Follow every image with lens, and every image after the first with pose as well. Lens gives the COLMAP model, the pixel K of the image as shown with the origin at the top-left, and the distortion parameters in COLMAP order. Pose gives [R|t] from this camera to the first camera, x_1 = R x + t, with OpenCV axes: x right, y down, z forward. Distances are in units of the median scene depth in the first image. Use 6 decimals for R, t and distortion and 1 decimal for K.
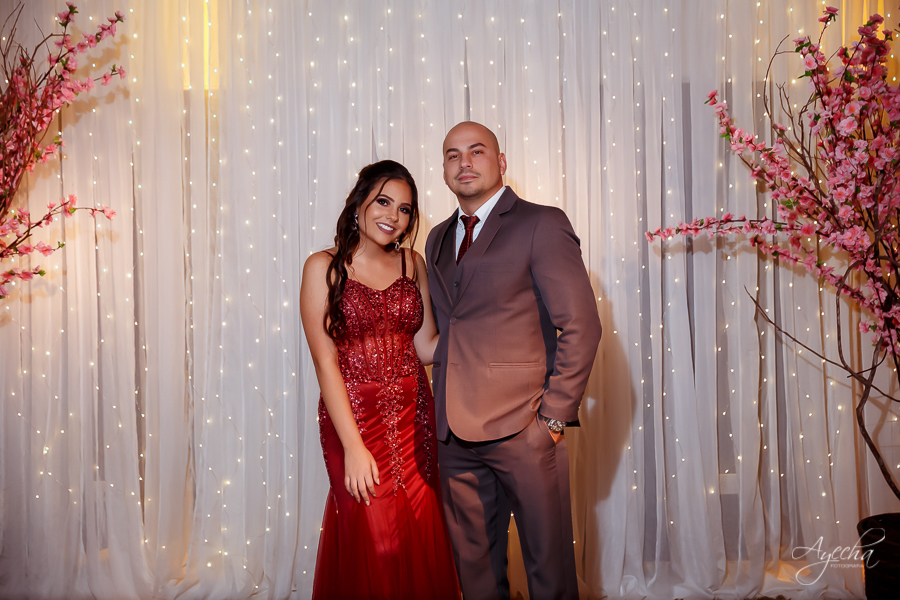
lens RADIAL K [[1283.8, 0, 452.2], [0, 1283.8, 298.2], [0, 0, 1]] dist [0.119068, 0.000000]
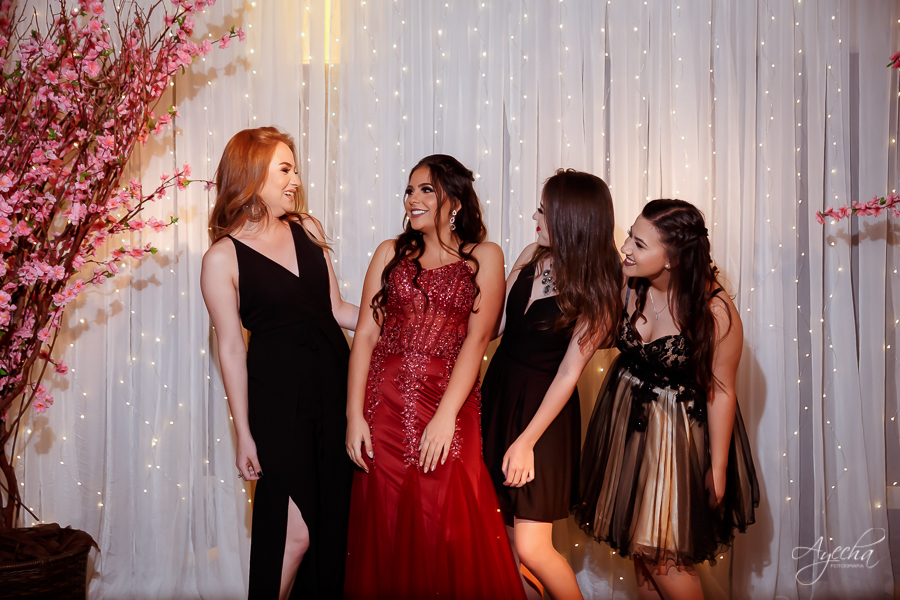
lens RADIAL K [[1191.4, 0, 441.3], [0, 1191.4, 299.4], [0, 0, 1]] dist [0.091517, 0.000000]
pose [[0.997681, 0.012233, -0.066953, -0.047643], [-0.012816, 0.999884, -0.008275, 0.017650], [0.066844, 0.009114, 0.997722, 0.144118]]
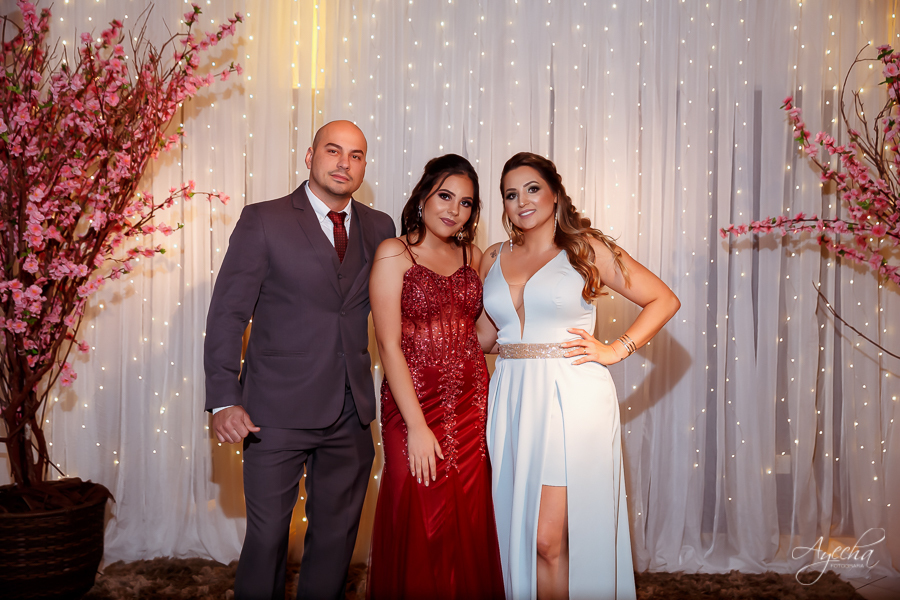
lens RADIAL K [[1088.9, 0, 444.9], [0, 1088.9, 297.9], [0, 0, 1]] dist [0.071000, 0.000000]
pose [[0.998172, 0.030790, -0.052000, -0.025365], [-0.029901, 0.999394, 0.017800, -0.003200], [0.052517, -0.016213, 0.998488, 0.078772]]
